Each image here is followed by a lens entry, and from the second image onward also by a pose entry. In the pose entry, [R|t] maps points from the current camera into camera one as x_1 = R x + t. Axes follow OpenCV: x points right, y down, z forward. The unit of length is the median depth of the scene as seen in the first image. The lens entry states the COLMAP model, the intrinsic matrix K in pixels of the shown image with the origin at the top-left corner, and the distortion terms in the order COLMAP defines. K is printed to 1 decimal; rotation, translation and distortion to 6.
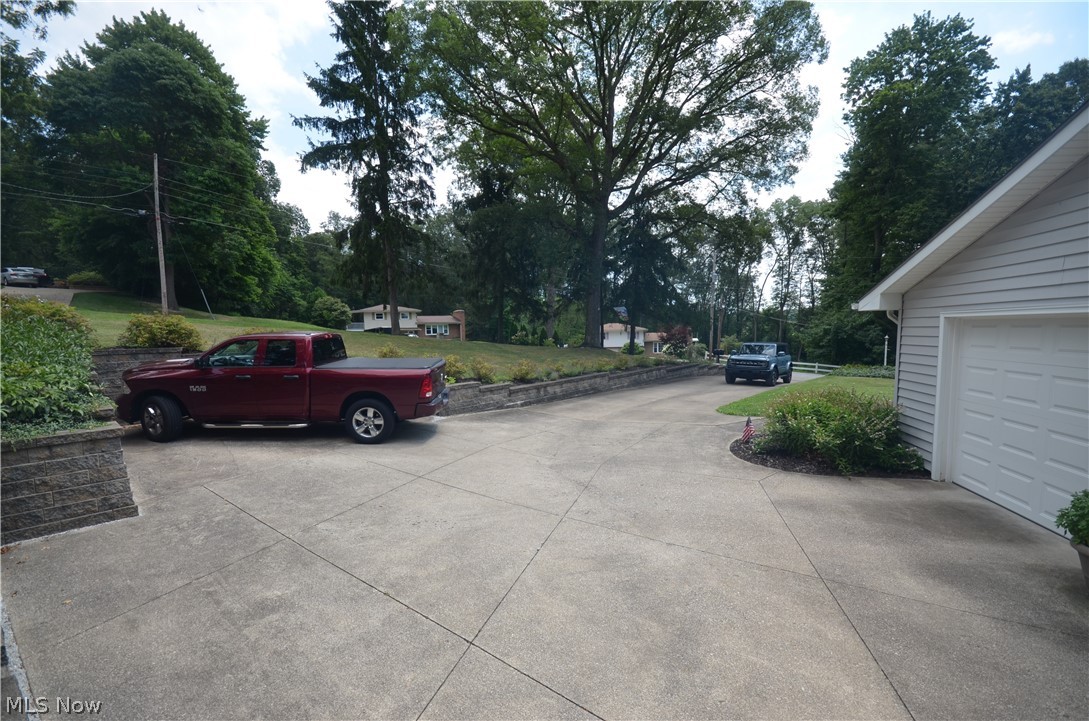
lens RADIAL K [[474.2, 0, 542.4], [0, 474.2, 379.4], [0, 0, 1]] dist [0.014336, -0.015913]
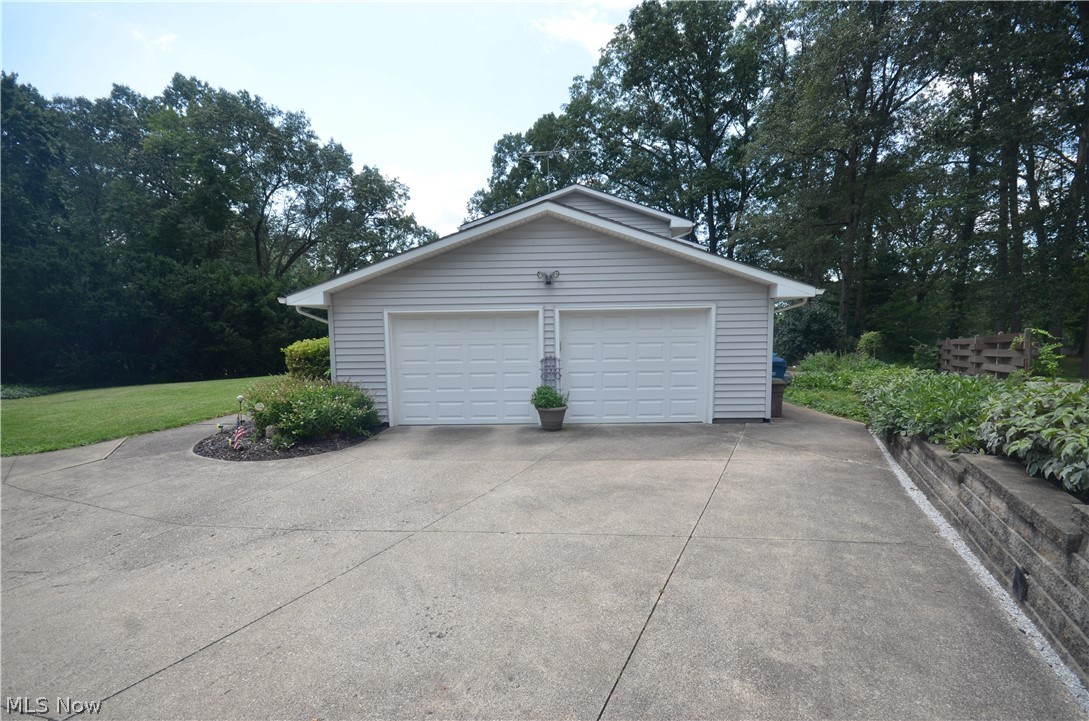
lens RADIAL K [[474.2, 0, 542.4], [0, 474.2, 379.4], [0, 0, 1]] dist [0.014336, -0.015913]
pose [[-0.182199, -0.066989, 0.980977, -0.784457], [0.114701, 0.989417, 0.088869, -0.007049], [-0.976549, 0.128711, -0.172587, 0.946891]]
